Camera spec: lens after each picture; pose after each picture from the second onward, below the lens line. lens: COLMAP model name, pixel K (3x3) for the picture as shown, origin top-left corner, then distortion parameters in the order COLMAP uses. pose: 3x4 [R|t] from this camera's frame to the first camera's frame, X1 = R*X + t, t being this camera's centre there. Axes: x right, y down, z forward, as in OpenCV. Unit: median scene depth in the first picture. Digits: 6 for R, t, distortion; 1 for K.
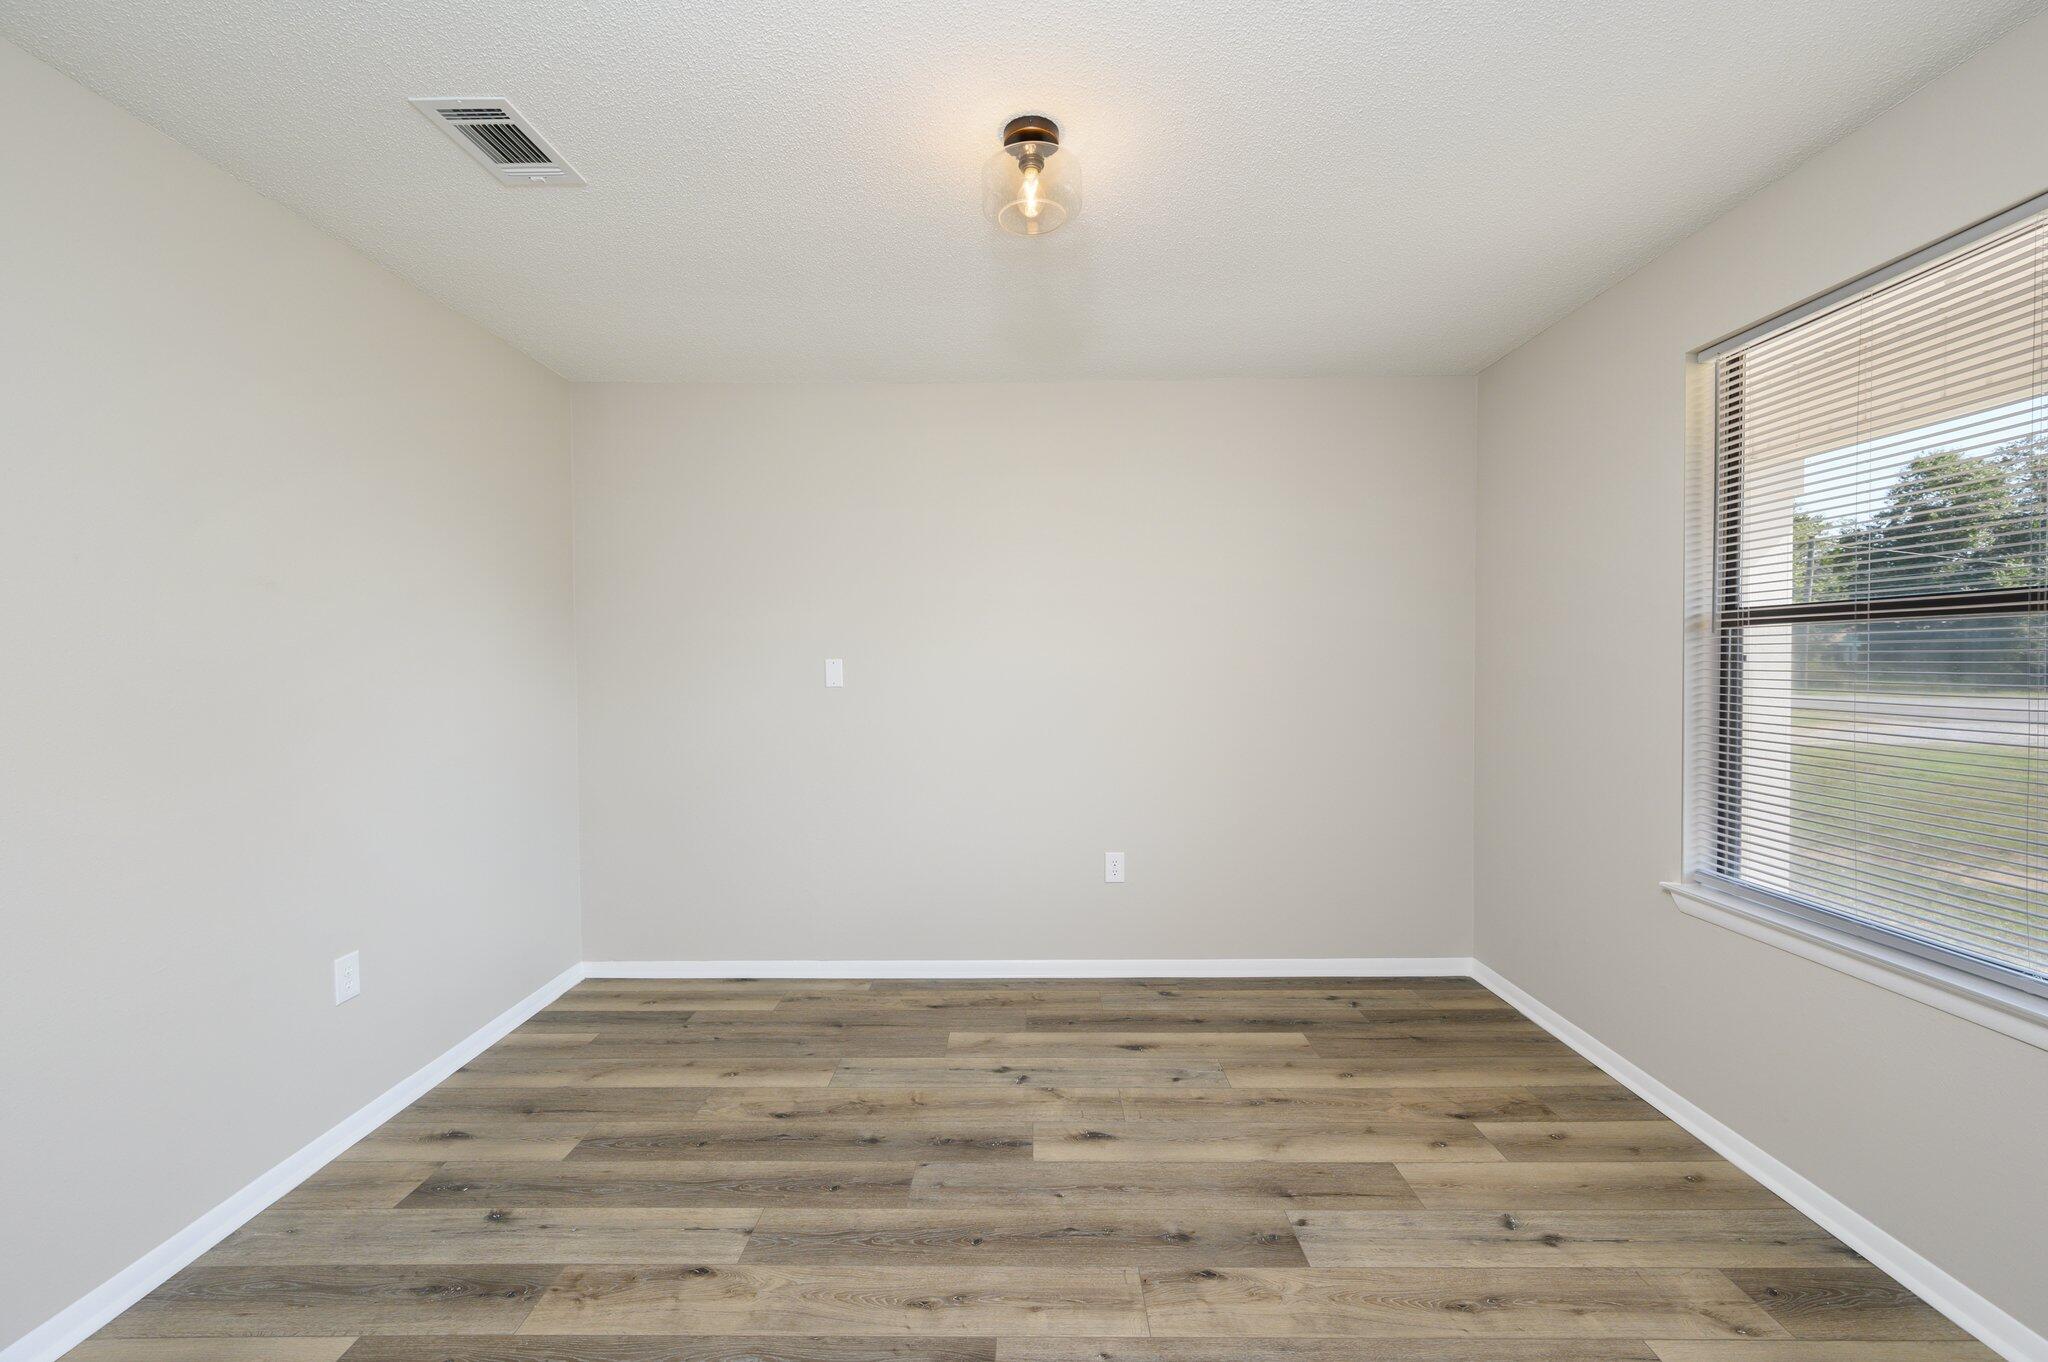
lens RADIAL K [[822.7, 0, 1033.9], [0, 822.7, 667.7], [0, 0, 1]] dist [-0.001931, -0.000111]
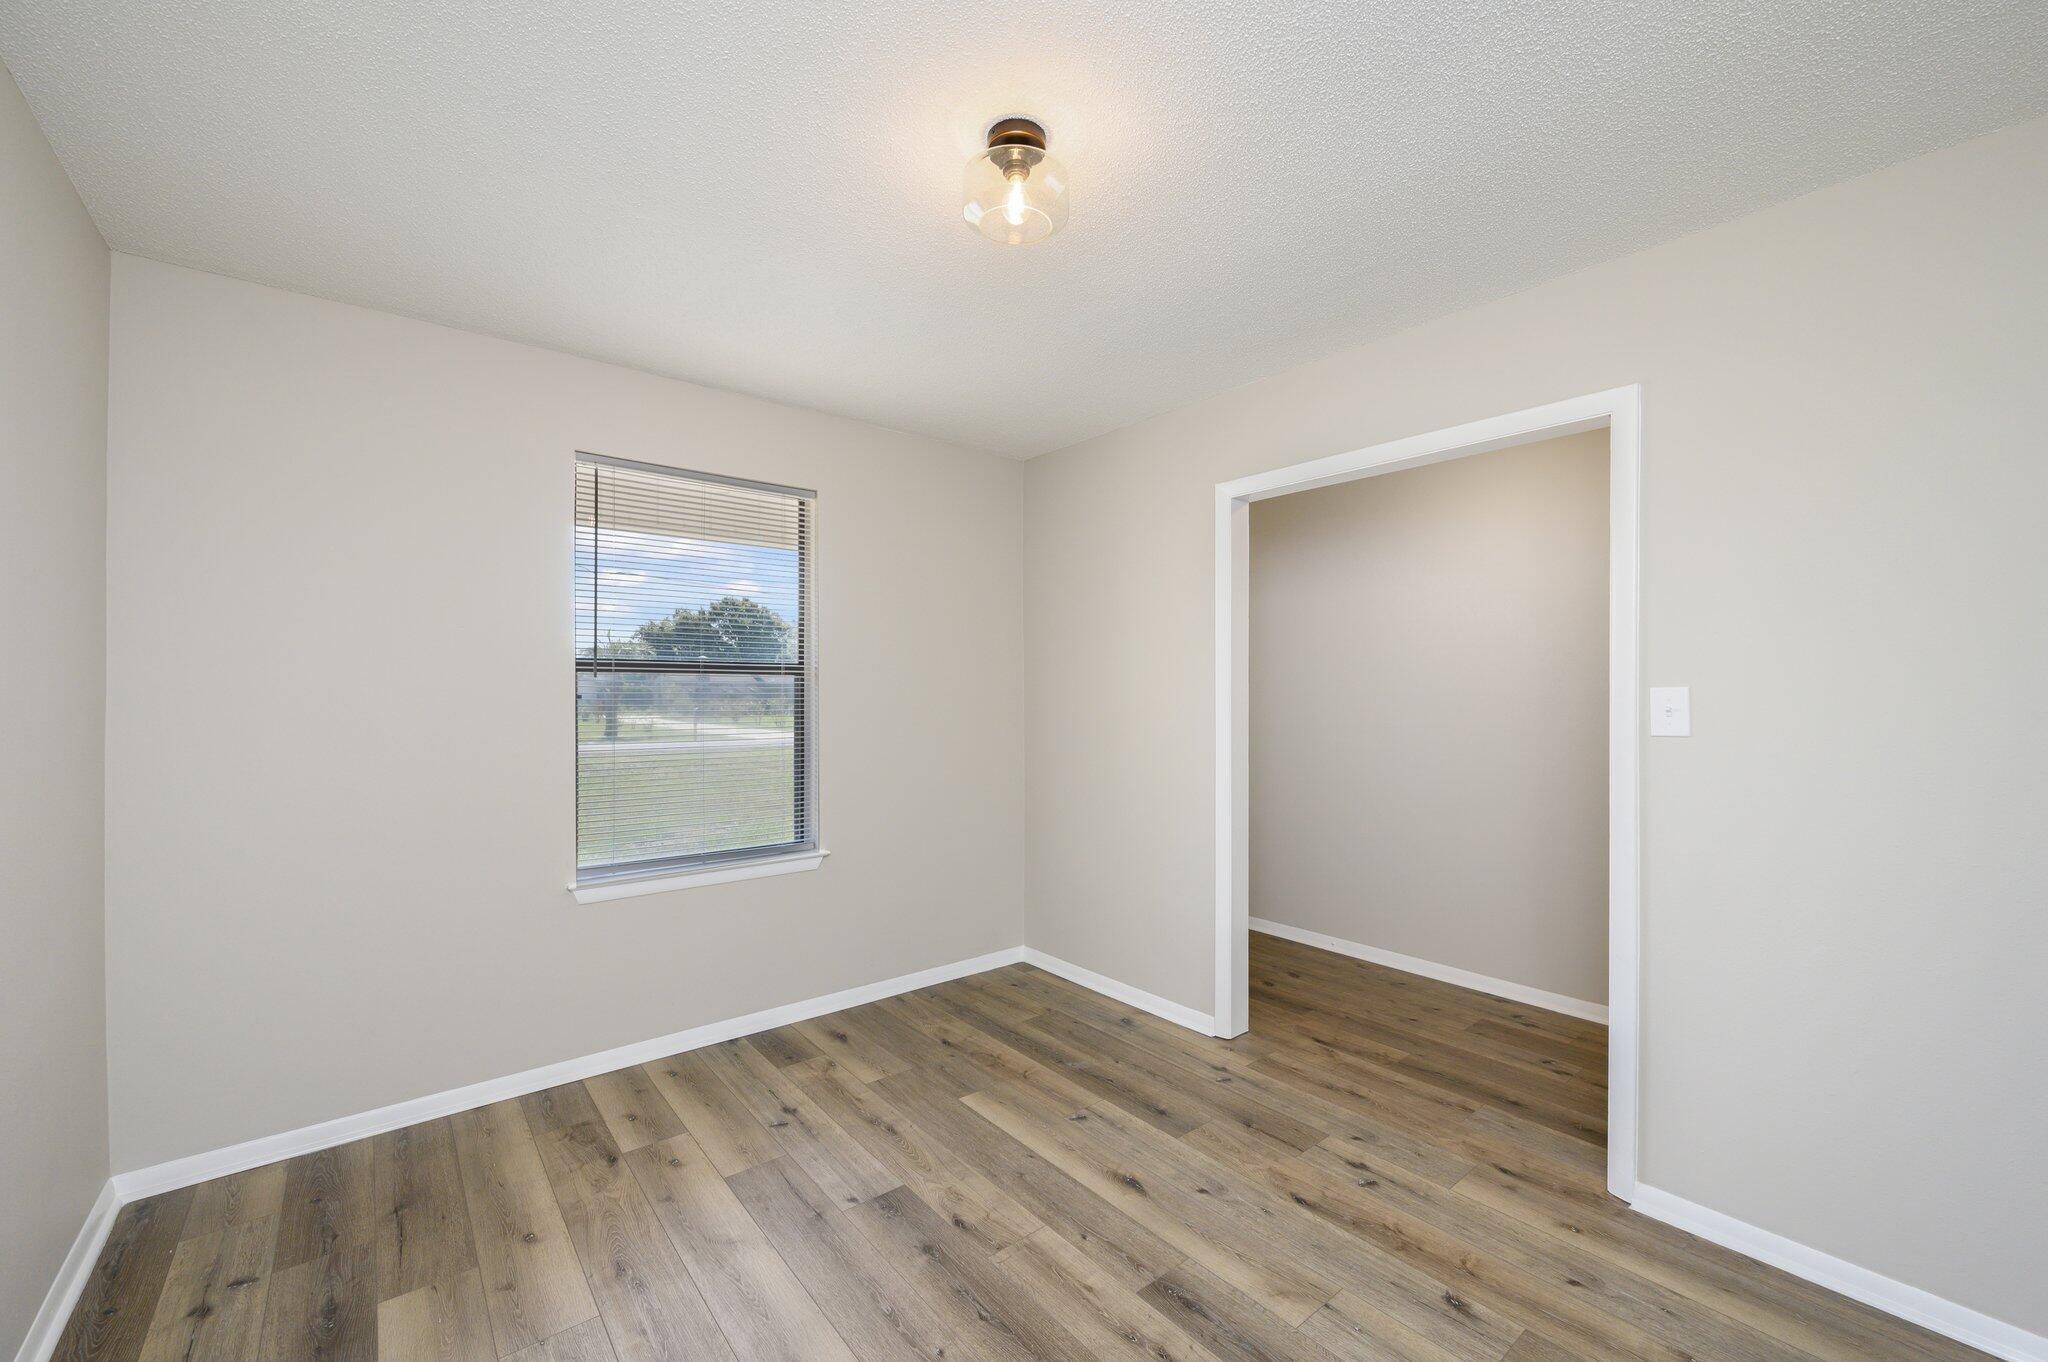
lens RADIAL K [[822.7, 0, 1028.7], [0, 822.7, 674.4], [0, 0, 1]] dist [-0.001931, -0.000111]
pose [[-0.635113, 0.021957, 0.772107, -0.686291], [0.011955, 0.999756, -0.018596, -0.013618], [-0.772327, -0.002580, -0.635220, 1.491306]]
